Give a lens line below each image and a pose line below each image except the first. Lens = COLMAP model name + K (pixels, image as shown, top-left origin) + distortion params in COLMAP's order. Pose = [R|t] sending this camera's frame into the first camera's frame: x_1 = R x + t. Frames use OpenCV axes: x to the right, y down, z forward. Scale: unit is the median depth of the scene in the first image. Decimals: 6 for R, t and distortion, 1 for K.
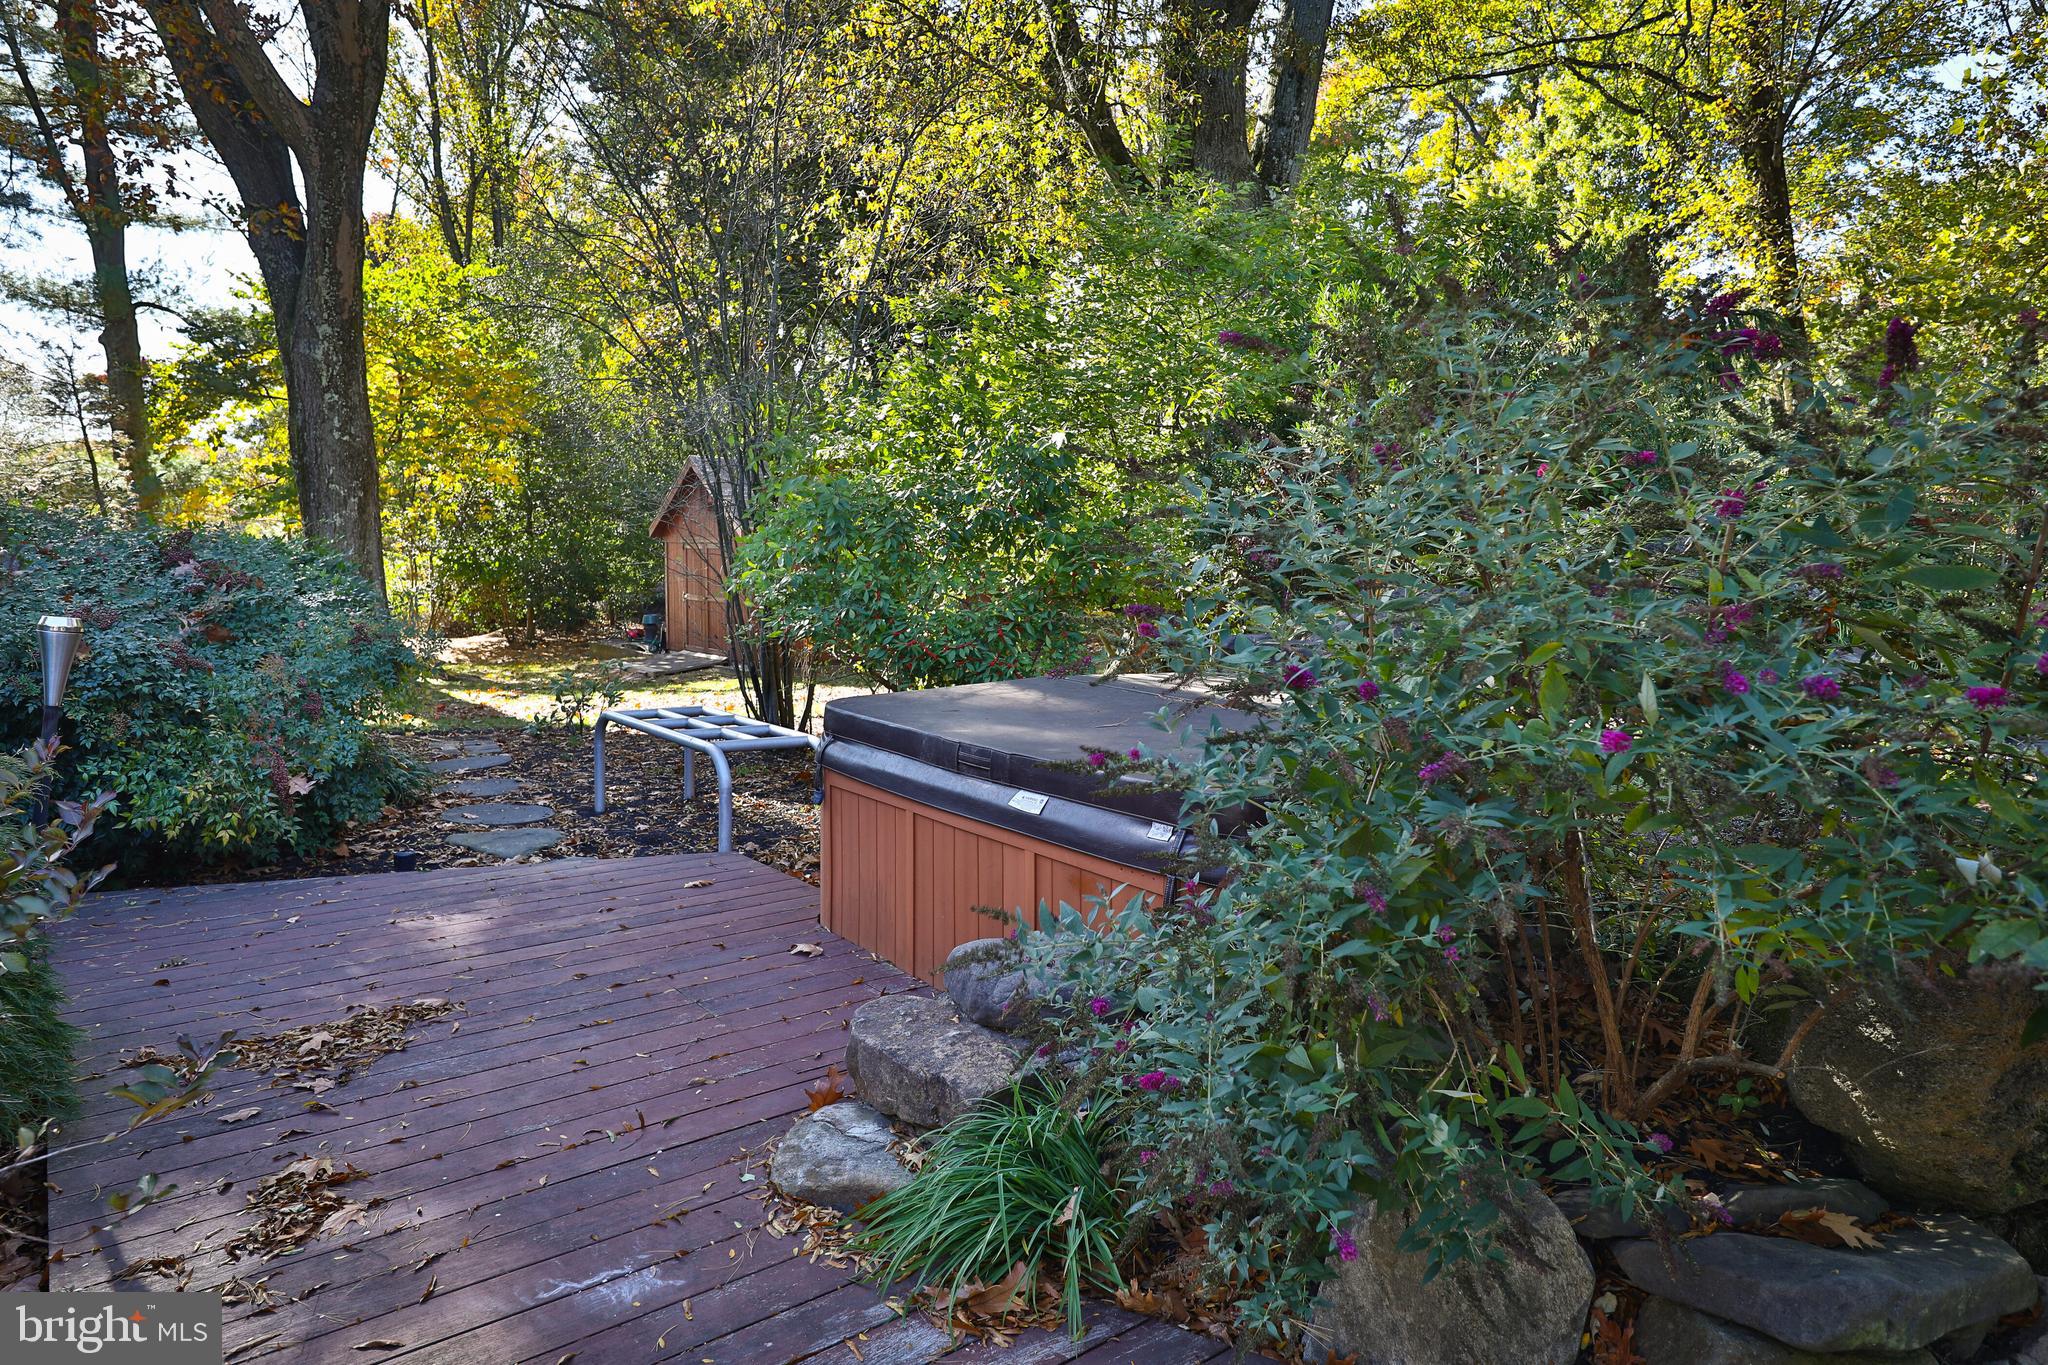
lens RADIAL K [[1250.0, 0, 1024.0], [0, 1250.0, 682.5], [0, 0, 1]] dist [-0.000760, 0.000188]
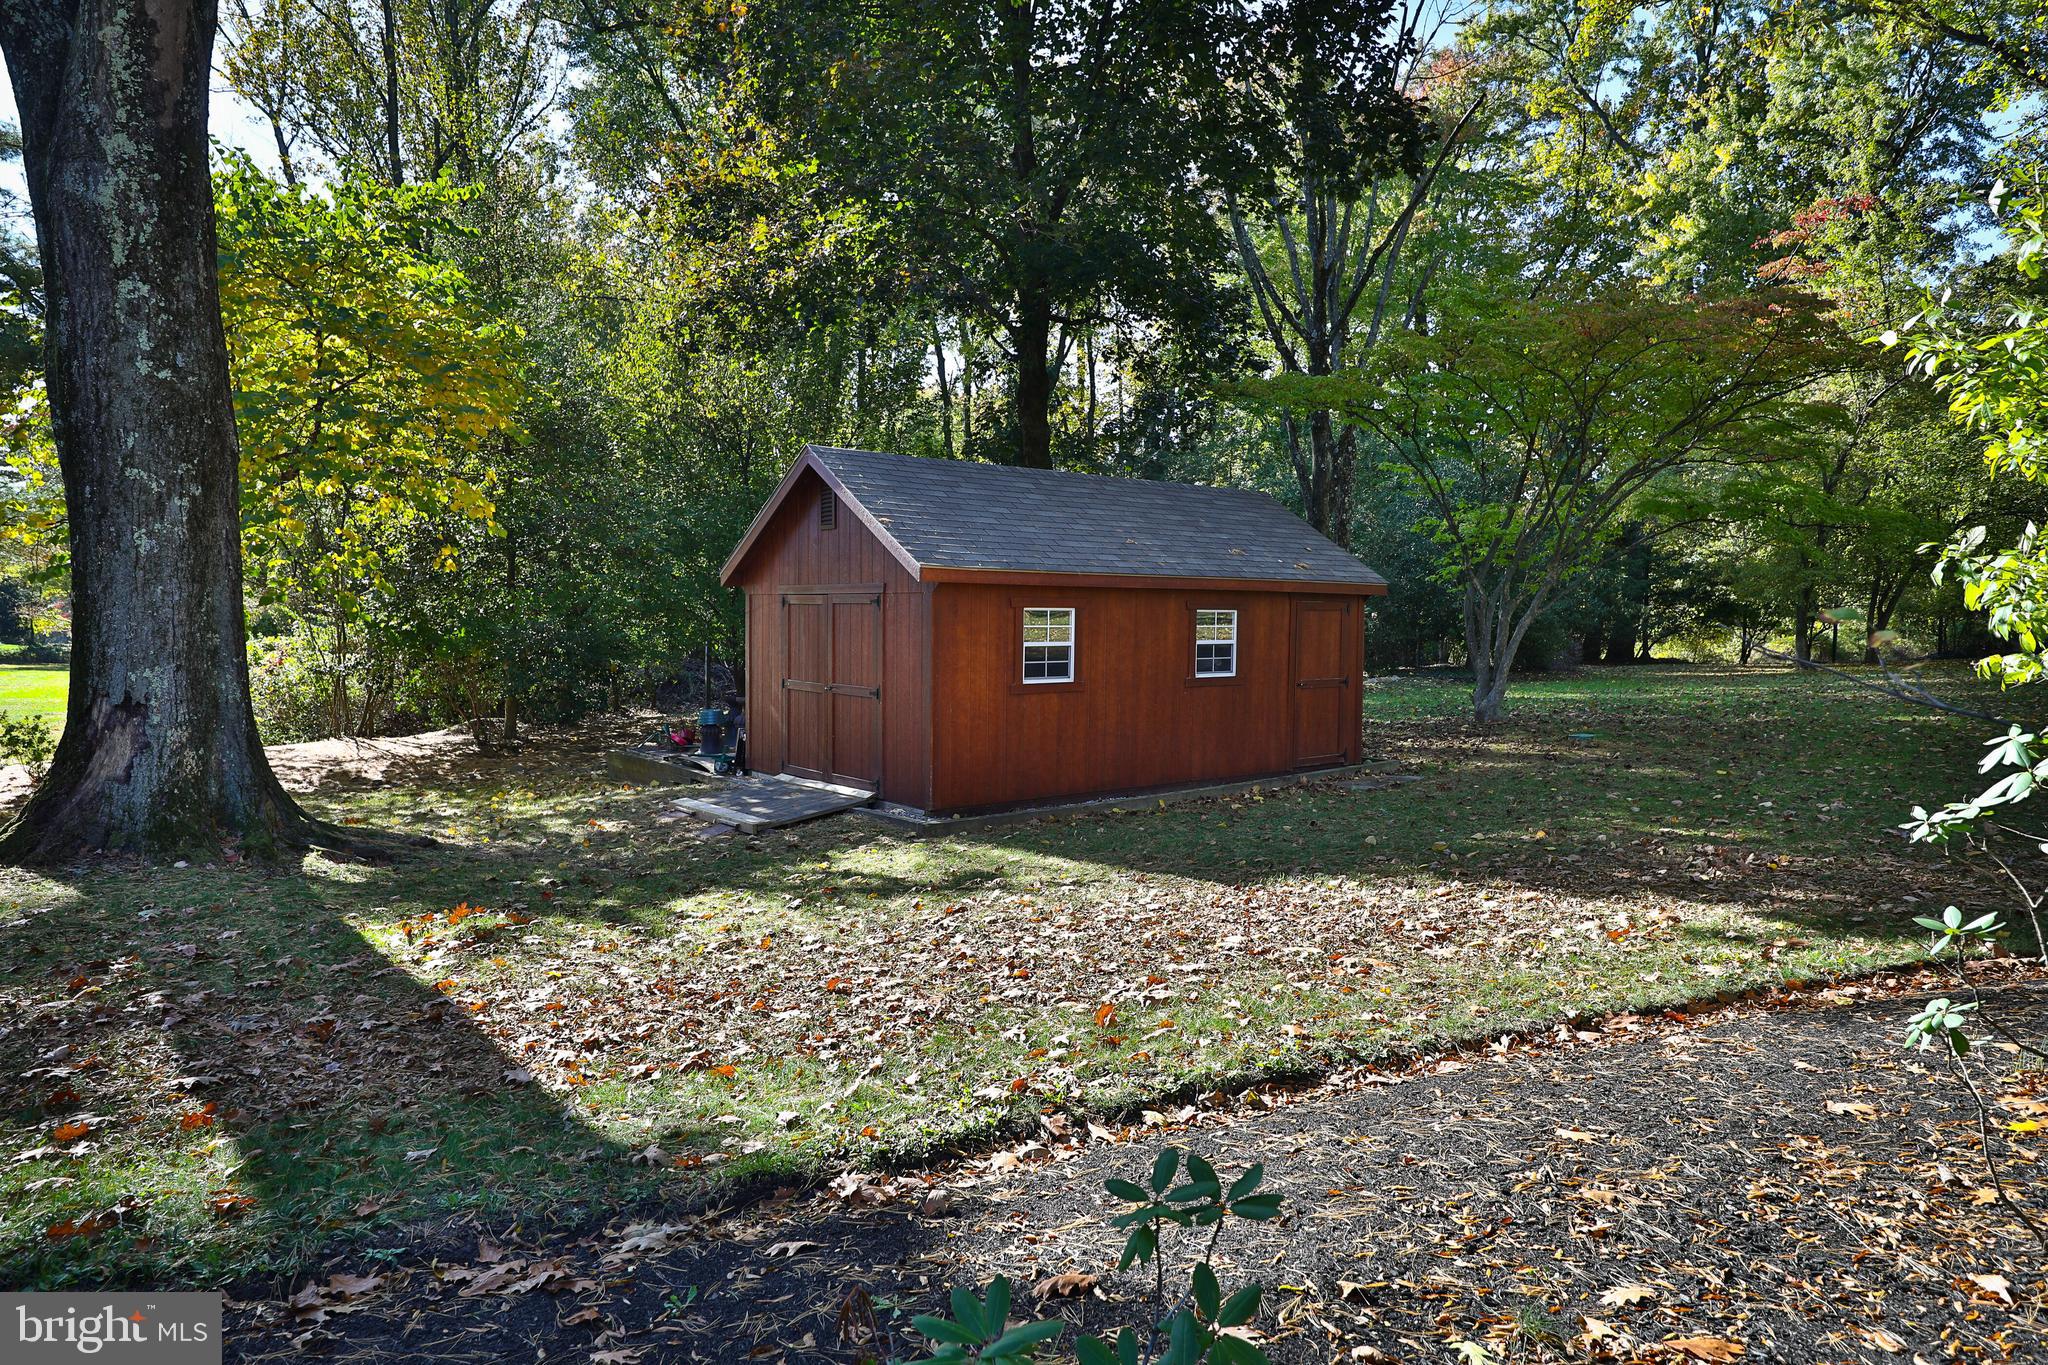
lens RADIAL K [[1223.2, 0, 996.0], [0, 1223.2, 651.0], [0, 0, 1]] dist [0.001235, -0.000169]
pose [[0.999846, -0.006262, 0.016419, -0.204298], [0.007482, 0.997133, -0.075302, -0.044796], [-0.015900, 0.075413, 0.997026, 0.475482]]
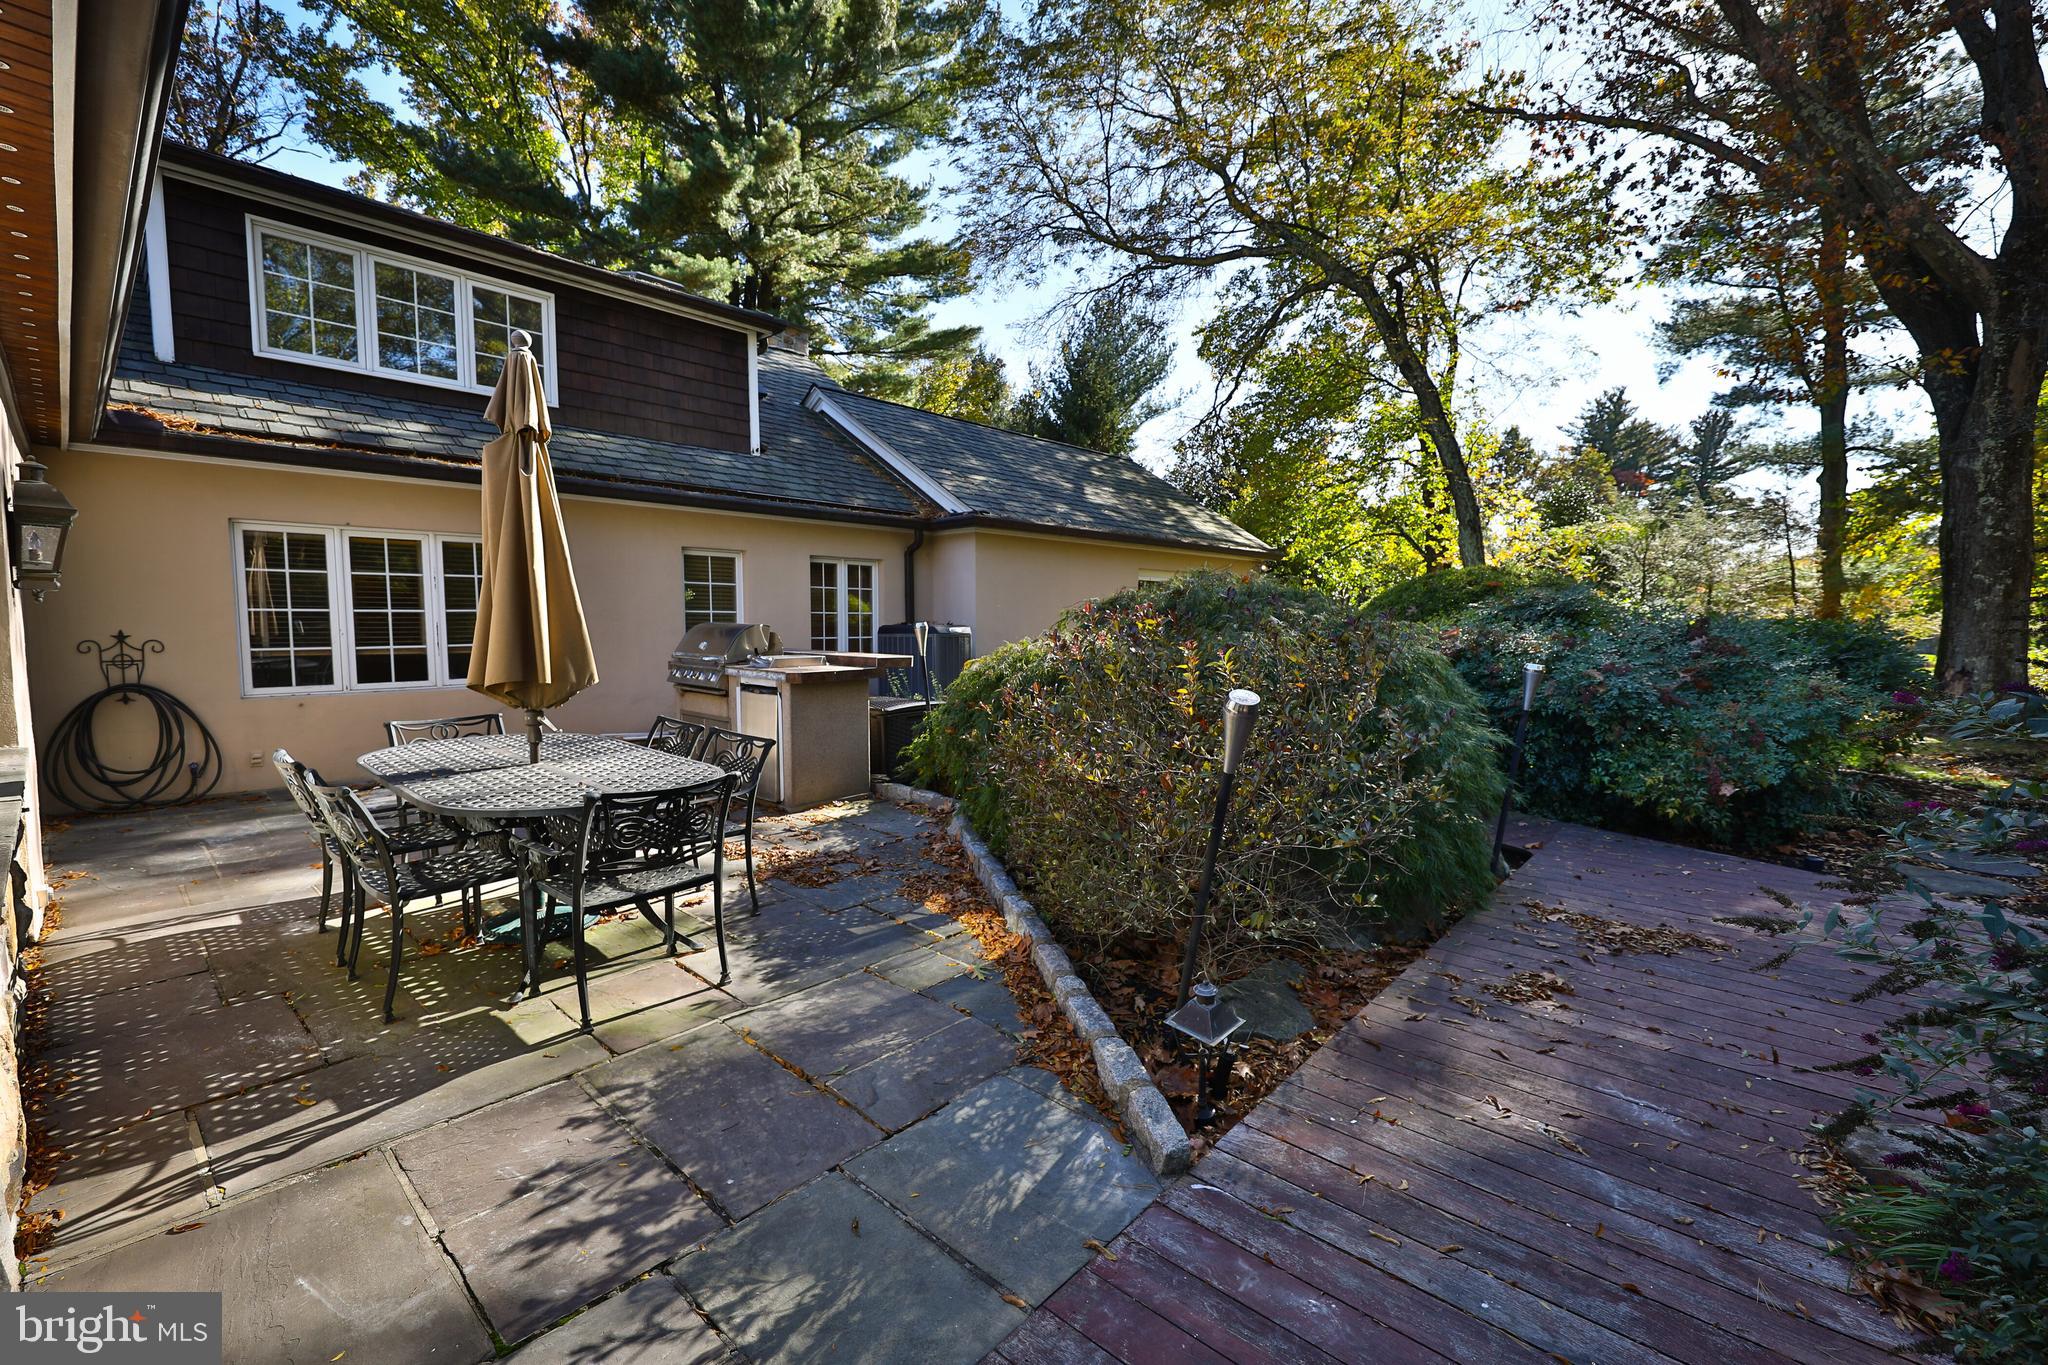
lens RADIAL K [[894.8, 0, 1061.9], [0, 894.8, 707.4], [0, 0, 1]] dist [0.000832, -0.000153]
pose [[0.187084, 0.086063, -0.978567, 0.107006], [-0.105972, 0.992110, 0.066994, -0.000564], [0.976611, 0.091167, 0.194729, 0.009203]]
